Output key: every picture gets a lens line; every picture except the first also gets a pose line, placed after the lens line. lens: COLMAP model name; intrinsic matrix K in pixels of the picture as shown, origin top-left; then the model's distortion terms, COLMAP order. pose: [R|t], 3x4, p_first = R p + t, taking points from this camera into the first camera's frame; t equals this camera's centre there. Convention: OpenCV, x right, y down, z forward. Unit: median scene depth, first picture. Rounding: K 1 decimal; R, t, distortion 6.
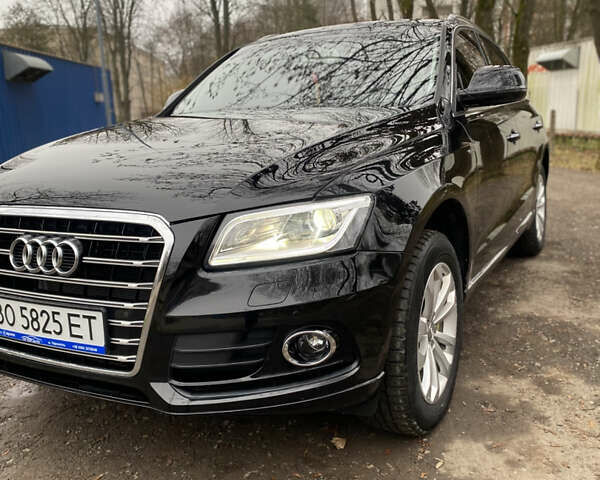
lens RADIAL K [[586.1, 0, 300.5], [0, 586.1, 241.4], [0, 0, 1]] dist [-0.005166, 0.006614]
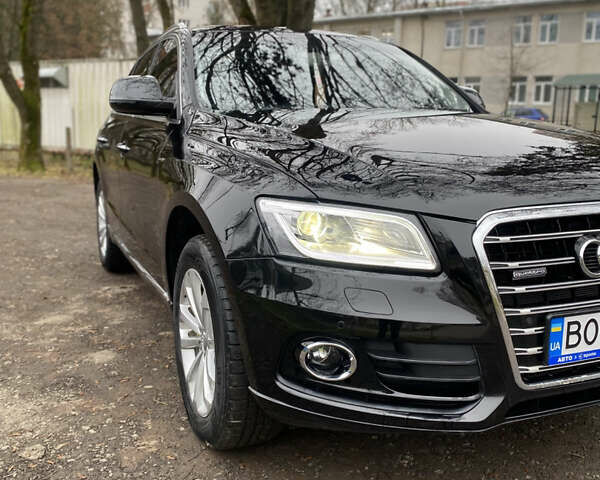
lens RADIAL K [[590.5, 0, 300.0], [0, 590.5, 240.0], [0, 0, 1]] dist [0.007823, -0.009124]
pose [[0.643985, -0.102690, 0.758115, -1.407254], [0.129431, 0.991290, 0.024328, -0.082112], [-0.754010, 0.082456, 0.651667, 0.748559]]
